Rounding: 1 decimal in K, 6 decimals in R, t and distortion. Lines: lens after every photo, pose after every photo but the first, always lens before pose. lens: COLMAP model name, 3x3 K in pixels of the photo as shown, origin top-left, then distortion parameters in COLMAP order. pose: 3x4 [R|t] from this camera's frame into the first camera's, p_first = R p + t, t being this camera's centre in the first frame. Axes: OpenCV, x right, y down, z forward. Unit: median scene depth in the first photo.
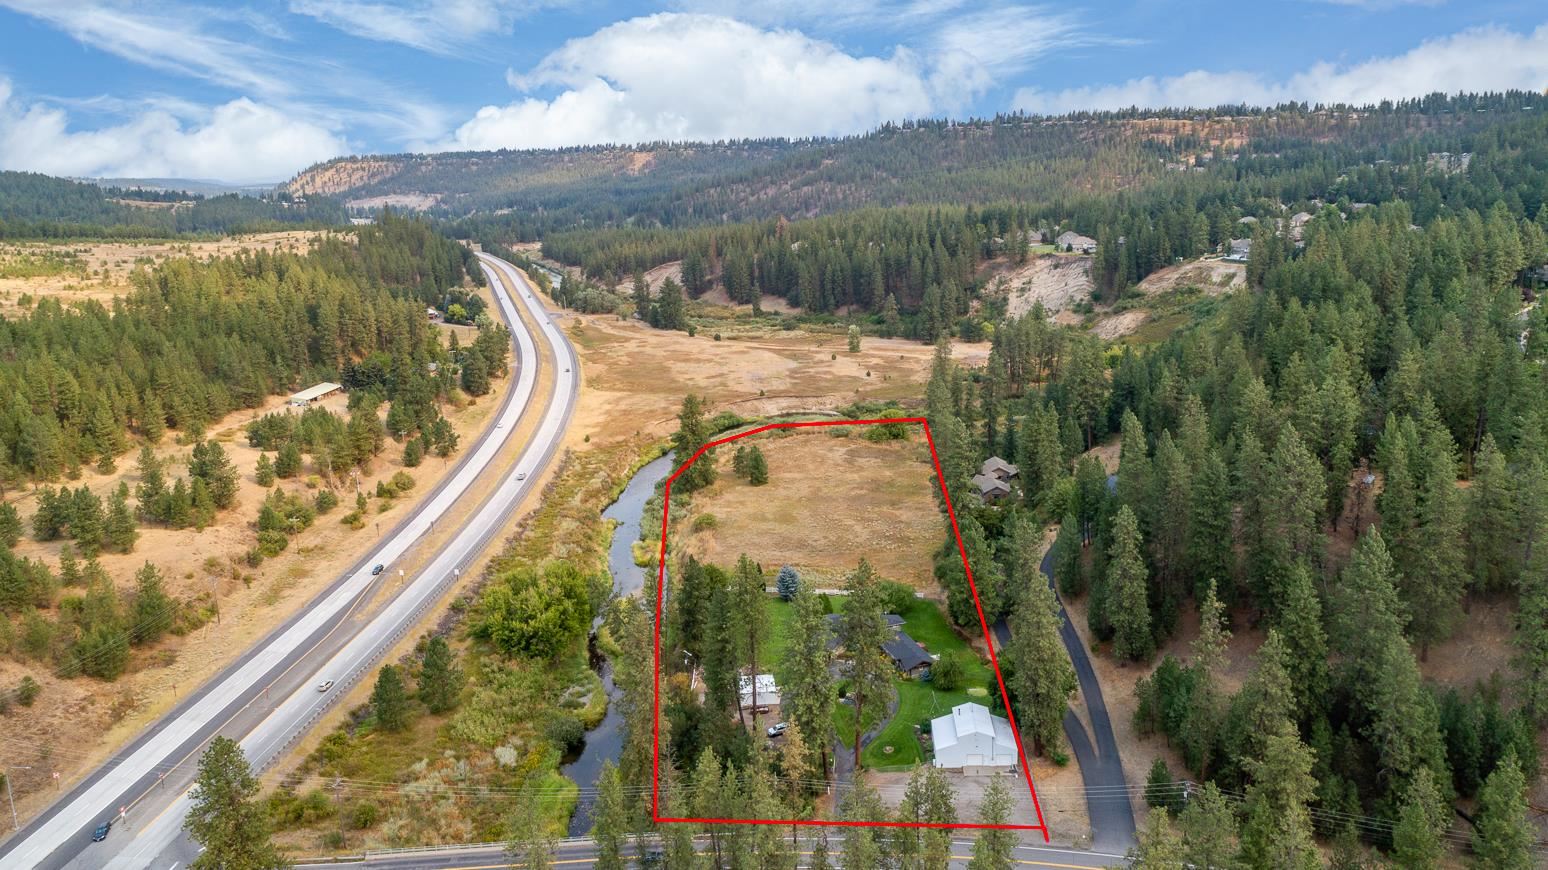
lens RADIAL K [[977.2, 0, 734.8], [0, 977.2, 435.4], [0, 0, 1]] dist [-0.010059, 0.001616]
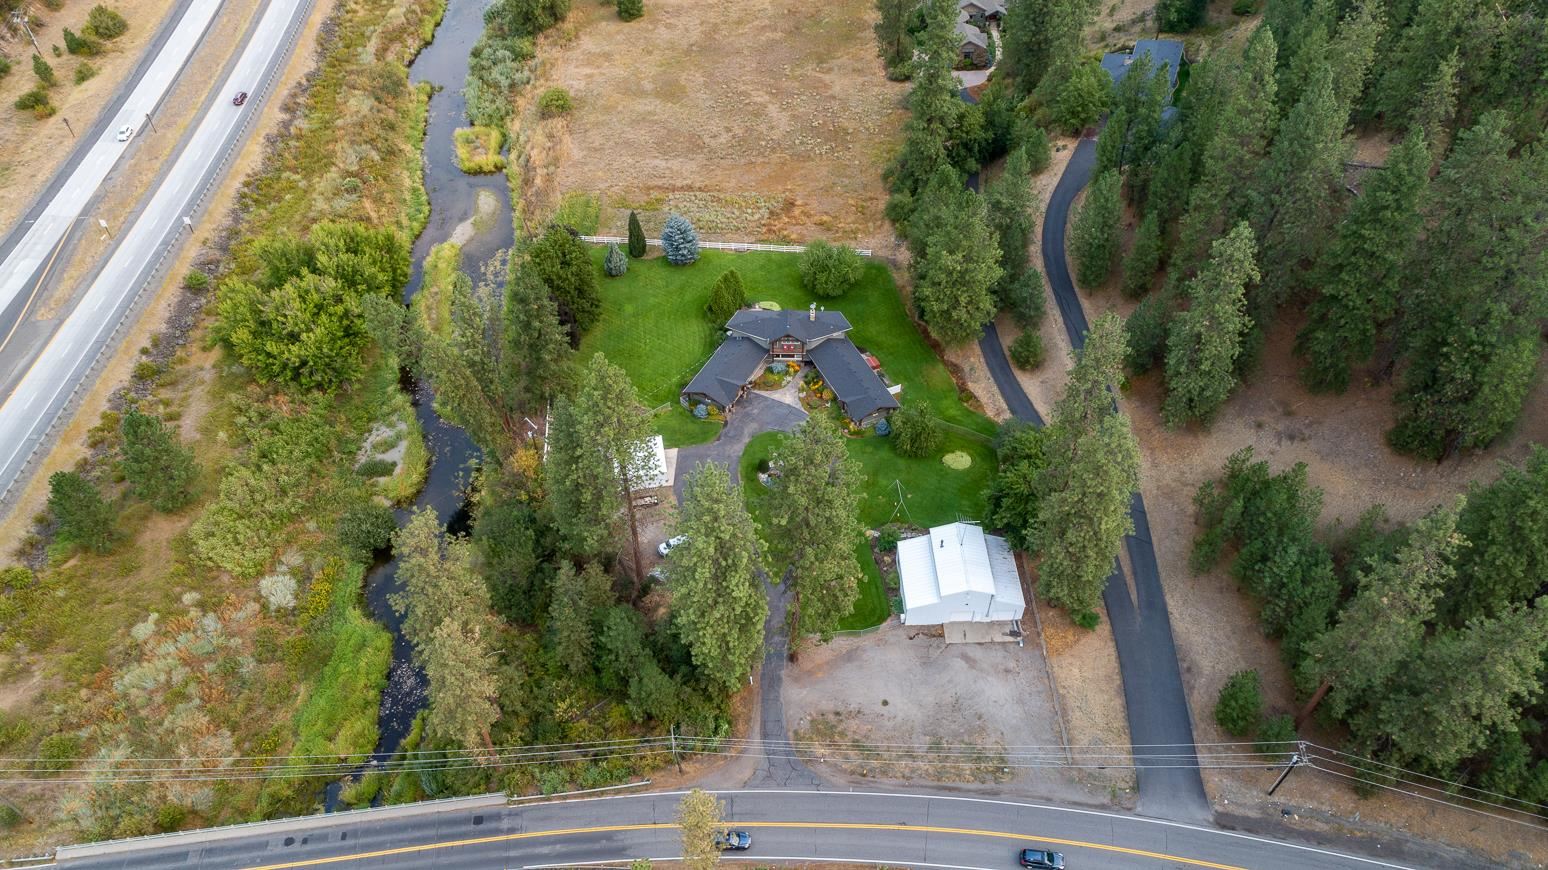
lens RADIAL K [[977.2, 0, 734.8], [0, 977.2, 435.4], [0, 0, 1]] dist [-0.010059, 0.001616]
pose [[0.993648, -0.065815, 0.091284, 0.021766], [0.007710, 0.849058, 0.528243, -0.093079], [-0.112272, -0.524183, 0.844172, 0.334184]]
